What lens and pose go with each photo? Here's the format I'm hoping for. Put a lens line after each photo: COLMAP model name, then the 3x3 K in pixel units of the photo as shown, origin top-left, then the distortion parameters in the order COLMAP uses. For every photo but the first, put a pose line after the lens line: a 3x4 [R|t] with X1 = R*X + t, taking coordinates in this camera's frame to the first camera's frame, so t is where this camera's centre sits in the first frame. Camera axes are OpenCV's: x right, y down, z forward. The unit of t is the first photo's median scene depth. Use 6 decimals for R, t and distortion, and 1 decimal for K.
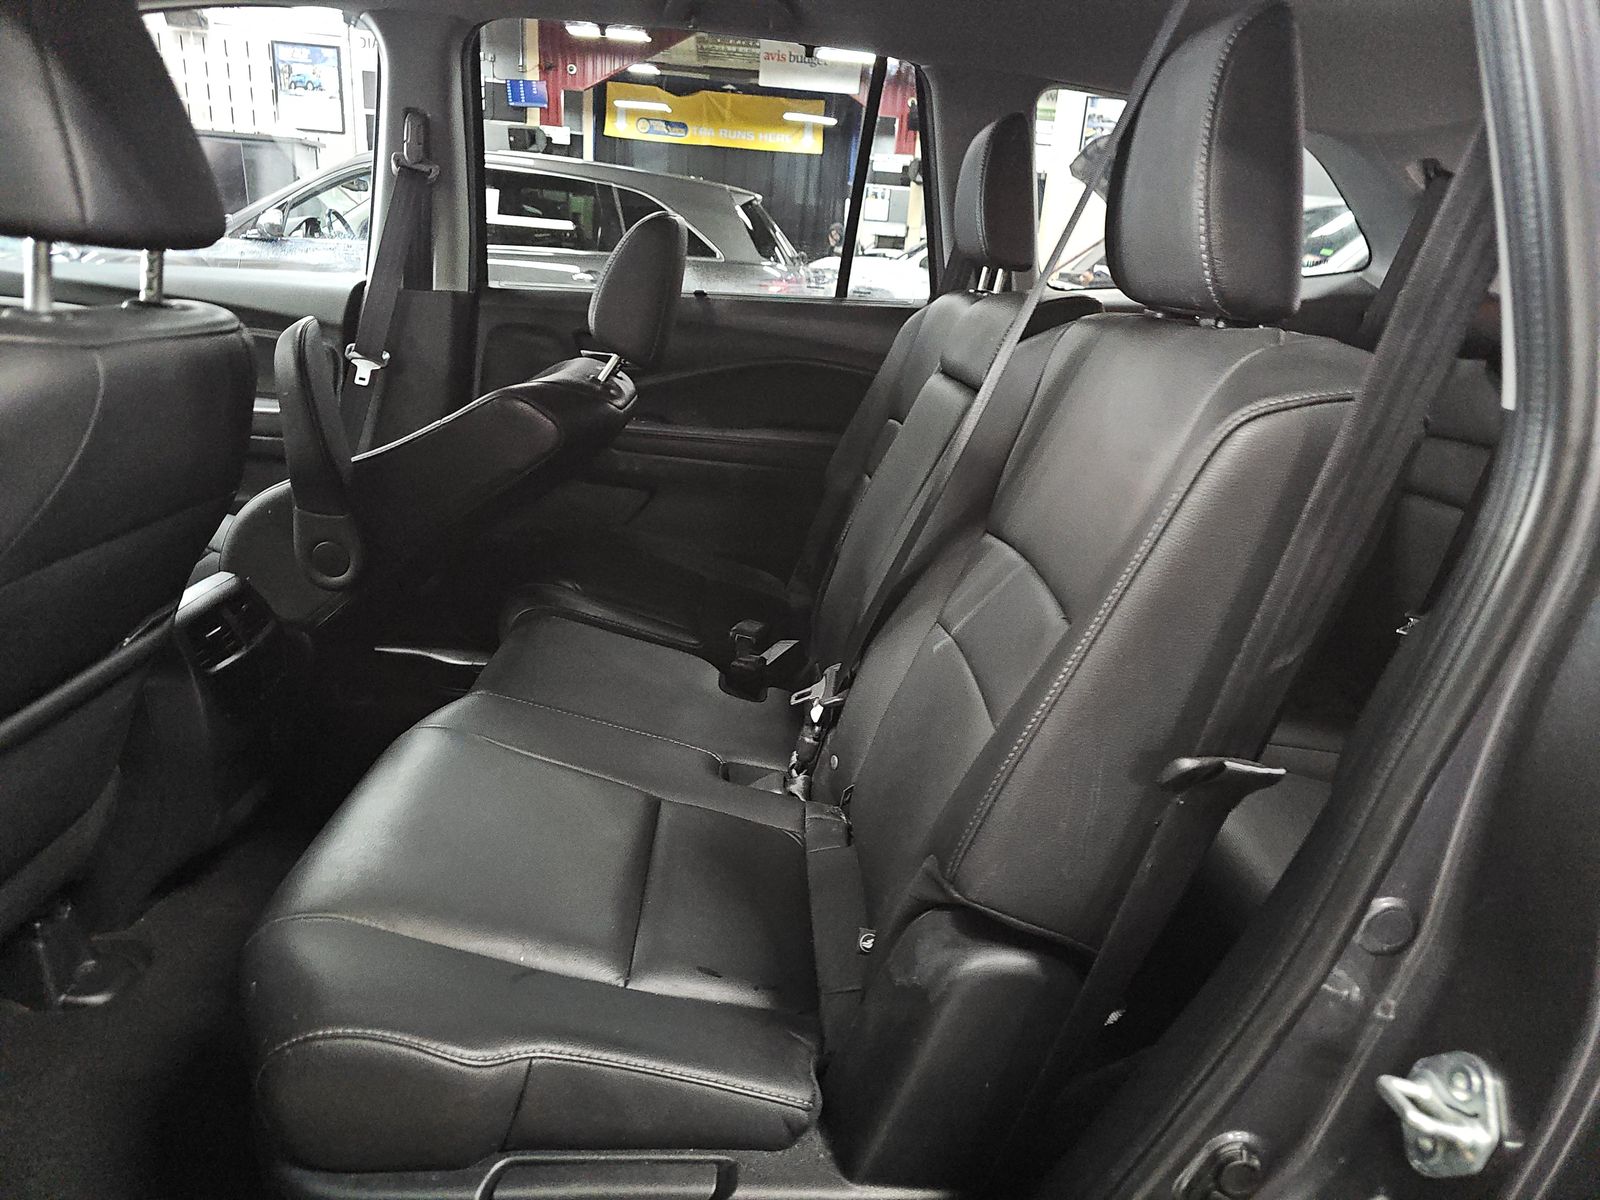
lens RADIAL K [[1052.5, 0, 800.0], [0, 1052.5, 600.0], [0, 0, 1]] dist [0.062895, -0.053664]
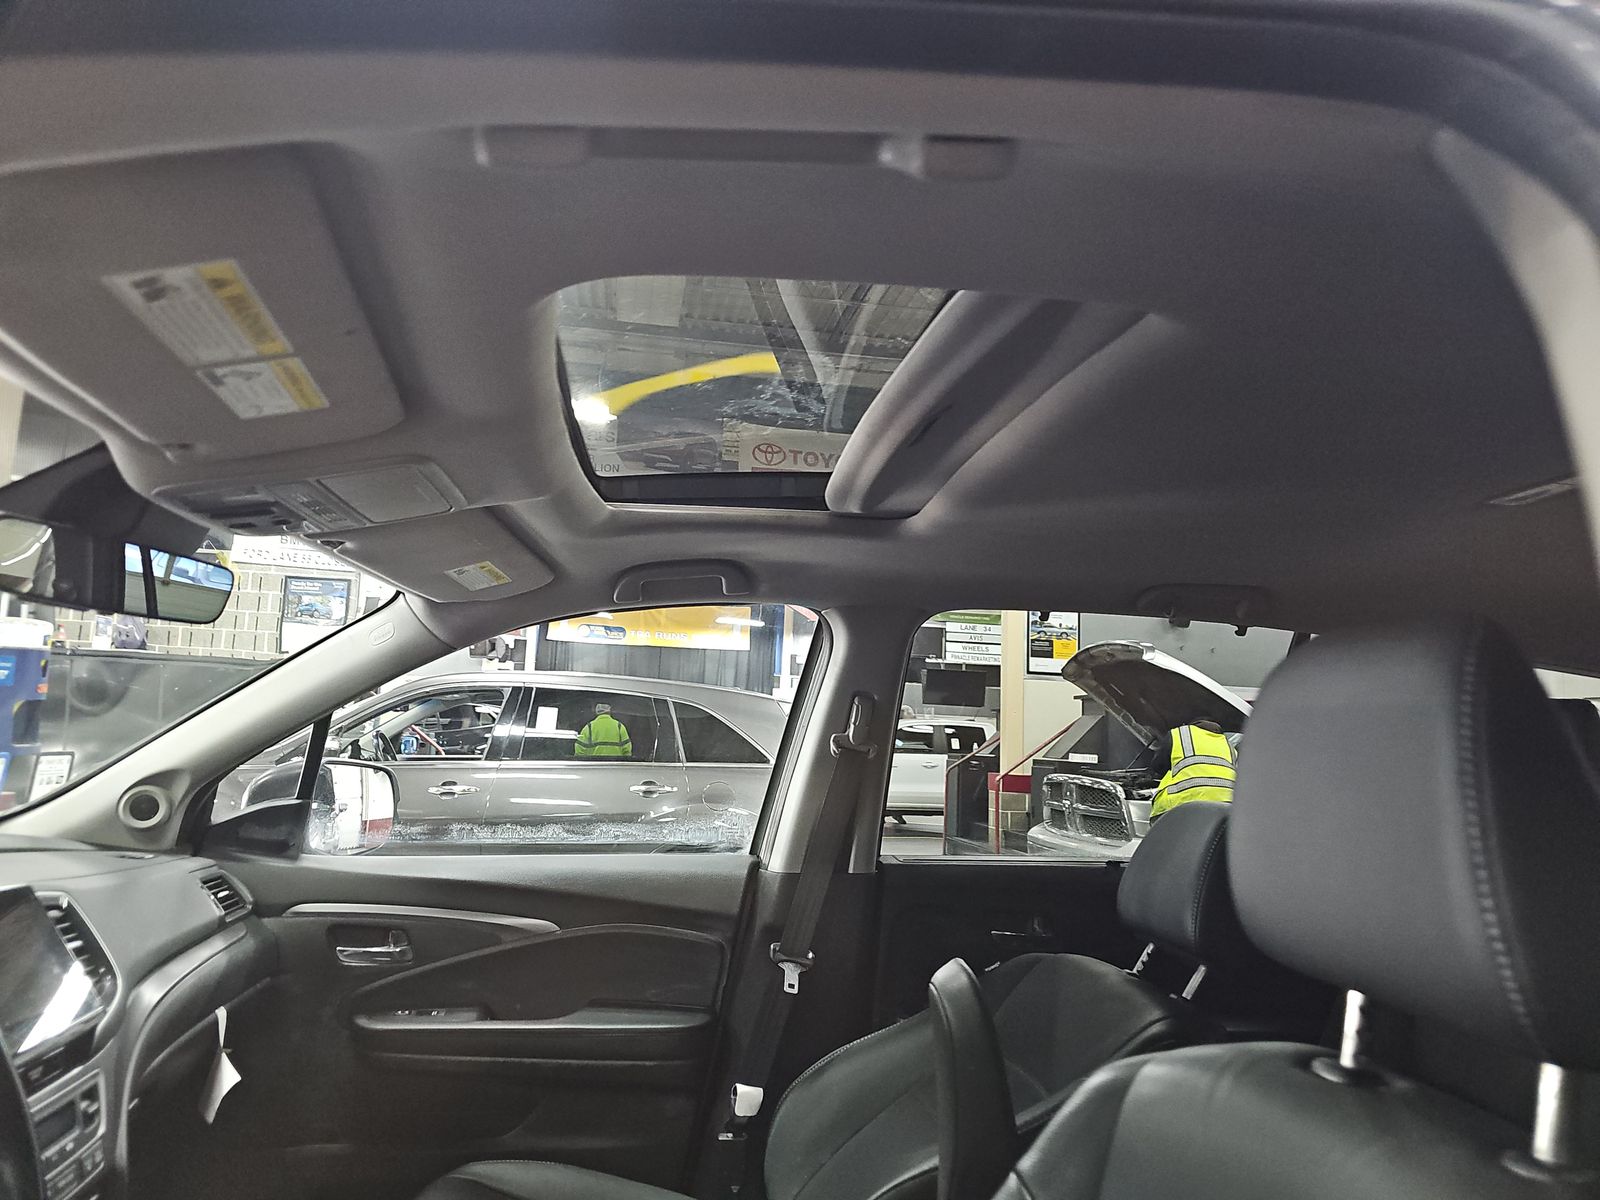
lens RADIAL K [[1052.5, 0, 800.0], [0, 1052.5, 600.0], [0, 0, 1]] dist [0.062895, -0.053664]
pose [[0.997271, -0.021388, 0.070667, -0.805829], [0.049693, 0.902322, -0.428190, -0.215903], [-0.054607, 0.430533, 0.900922, 0.180569]]
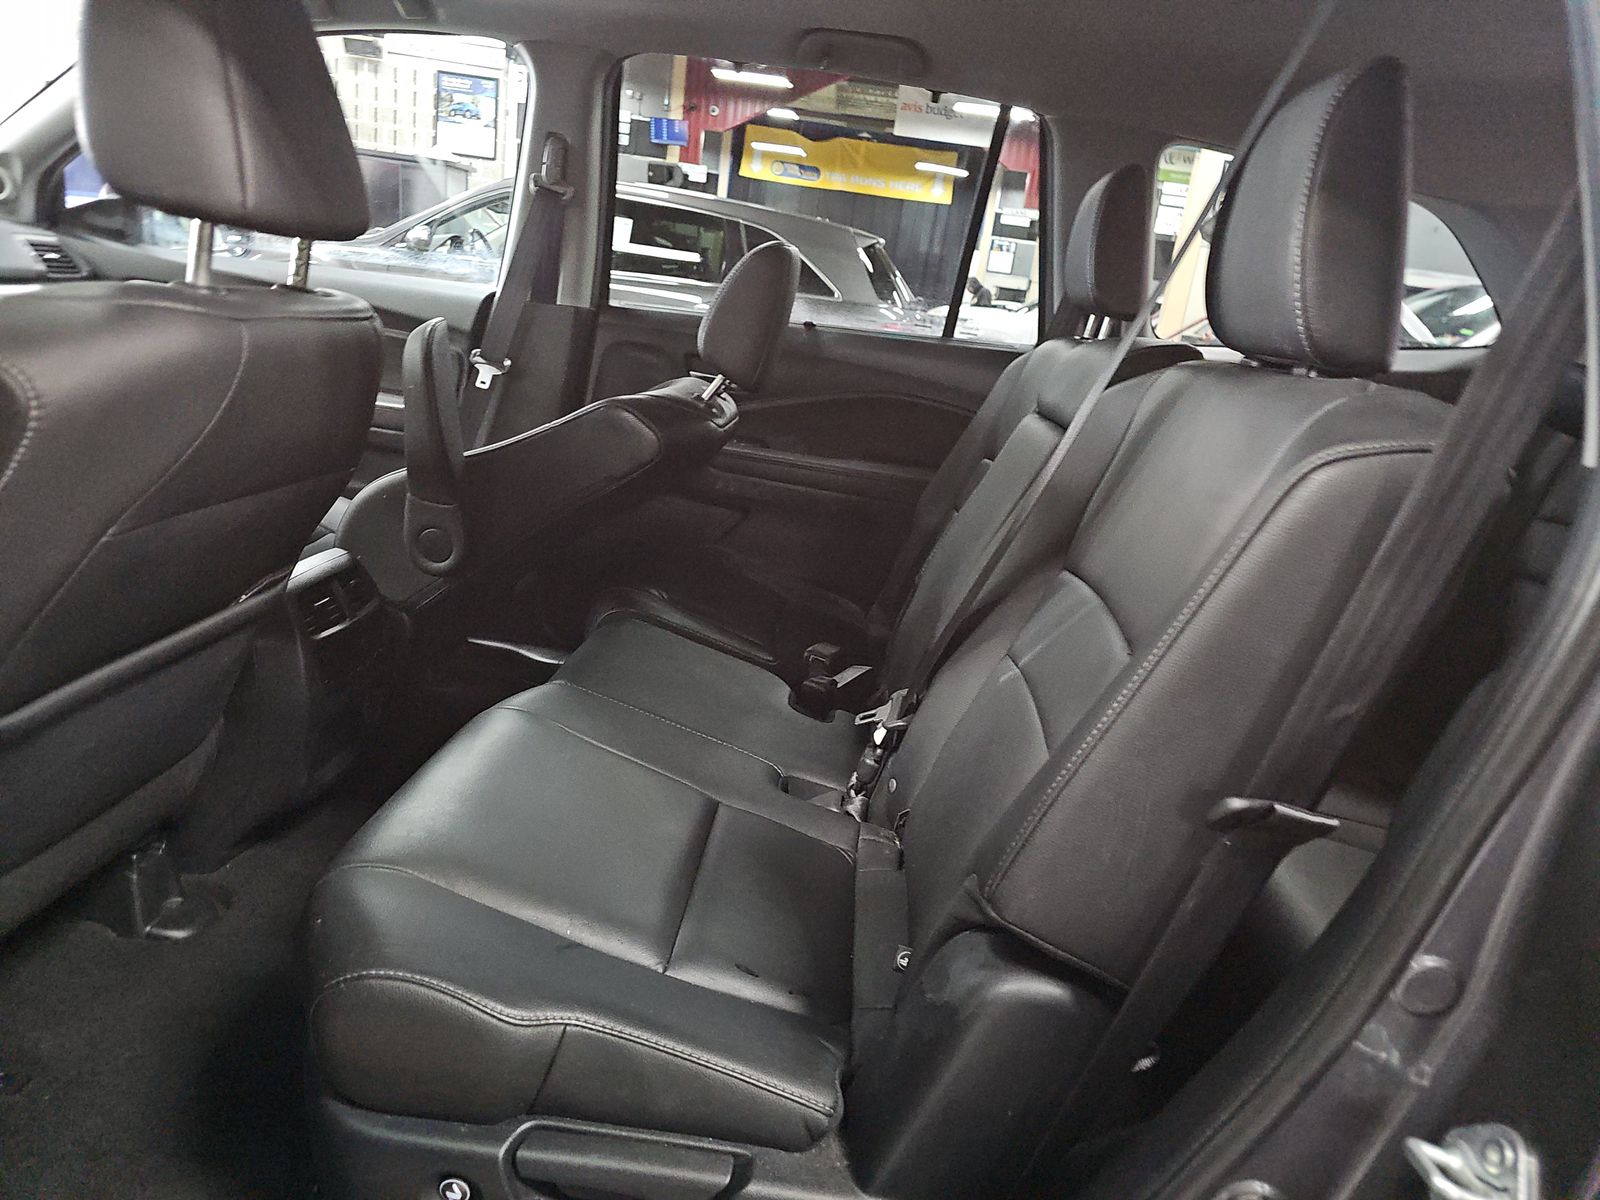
lens RADIAL K [[1052.5, 0, 800.0], [0, 1052.5, 600.0], [0, 0, 1]] dist [0.062895, -0.053664]
pose [[0.992252, 0.088693, -0.086999, 0.018832], [-0.091845, 0.995229, -0.032915, 0.021844], [0.083665, 0.040651, 0.995664, -0.019719]]
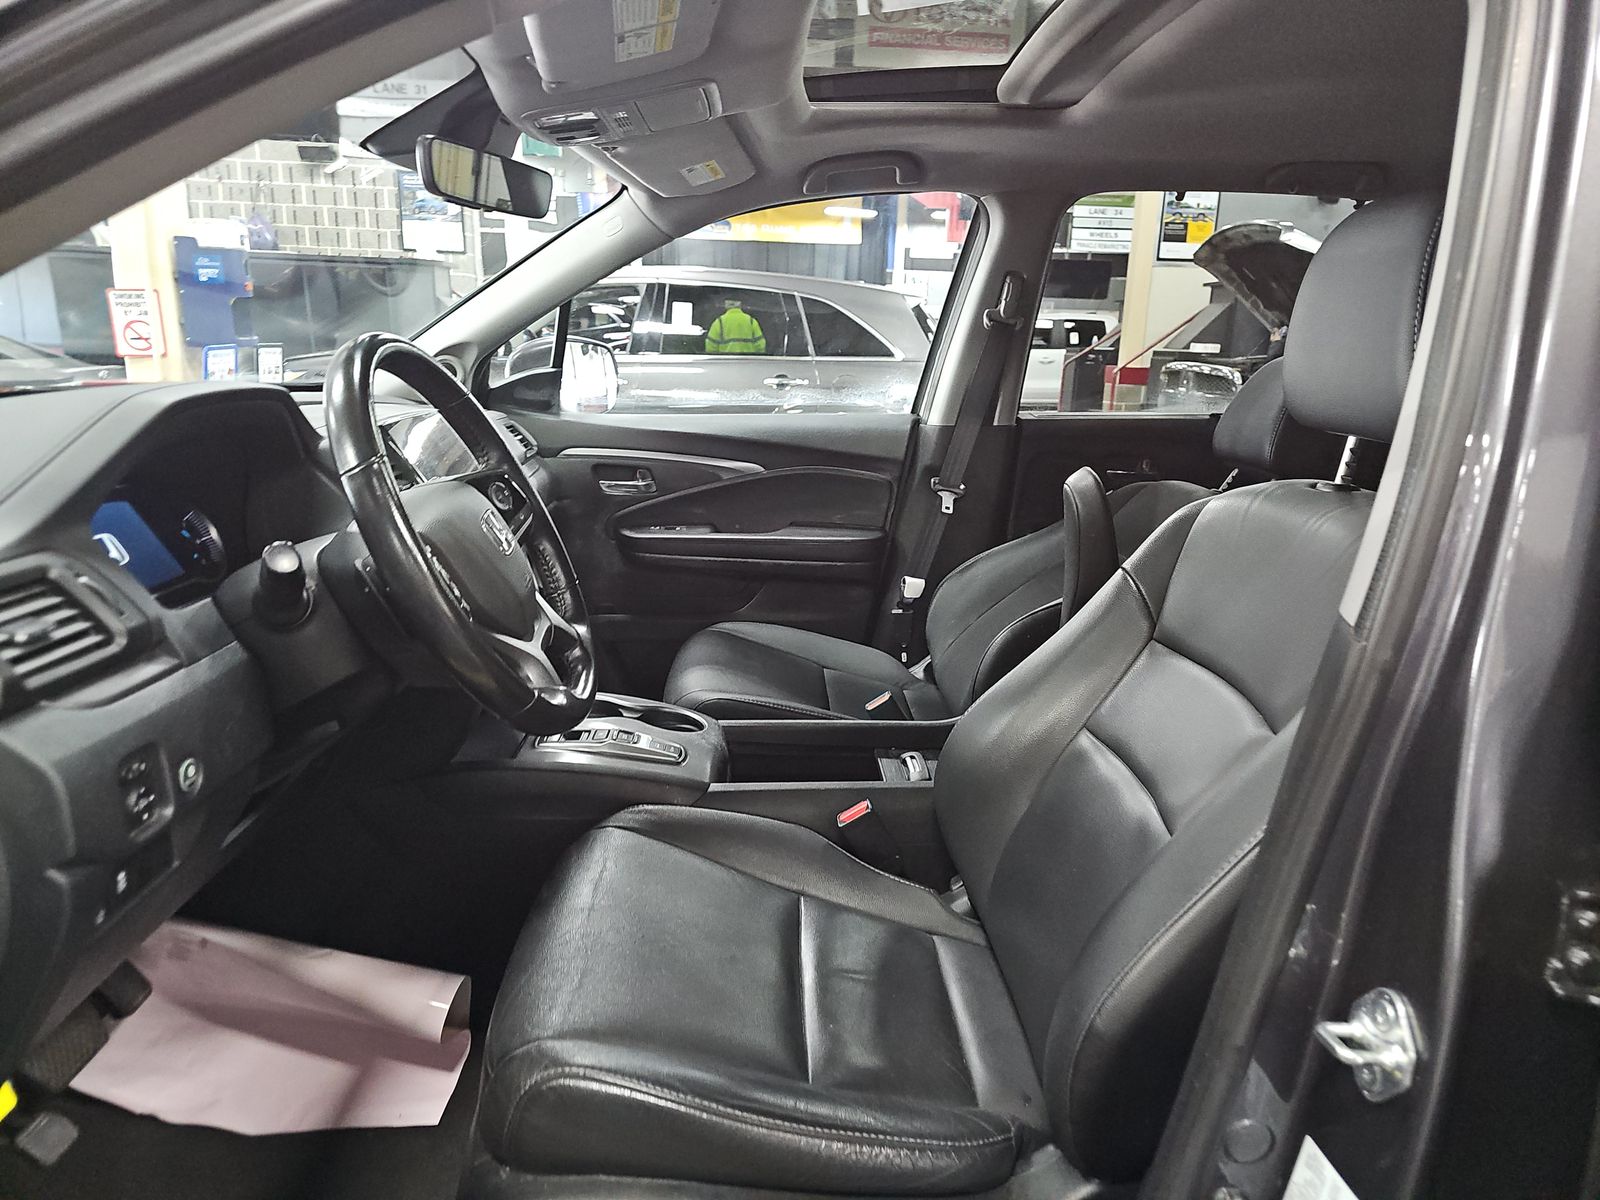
lens RADIAL K [[1039.2, 0, 811.9], [0, 1039.2, 606.6], [0, 0, 1]] dist [0.063887, -0.053471]
pose [[0.998860, -0.034272, -0.033240, -0.916920], [0.032039, 0.997336, -0.065537, -0.065749], [0.035397, 0.064397, 0.997296, -0.155057]]
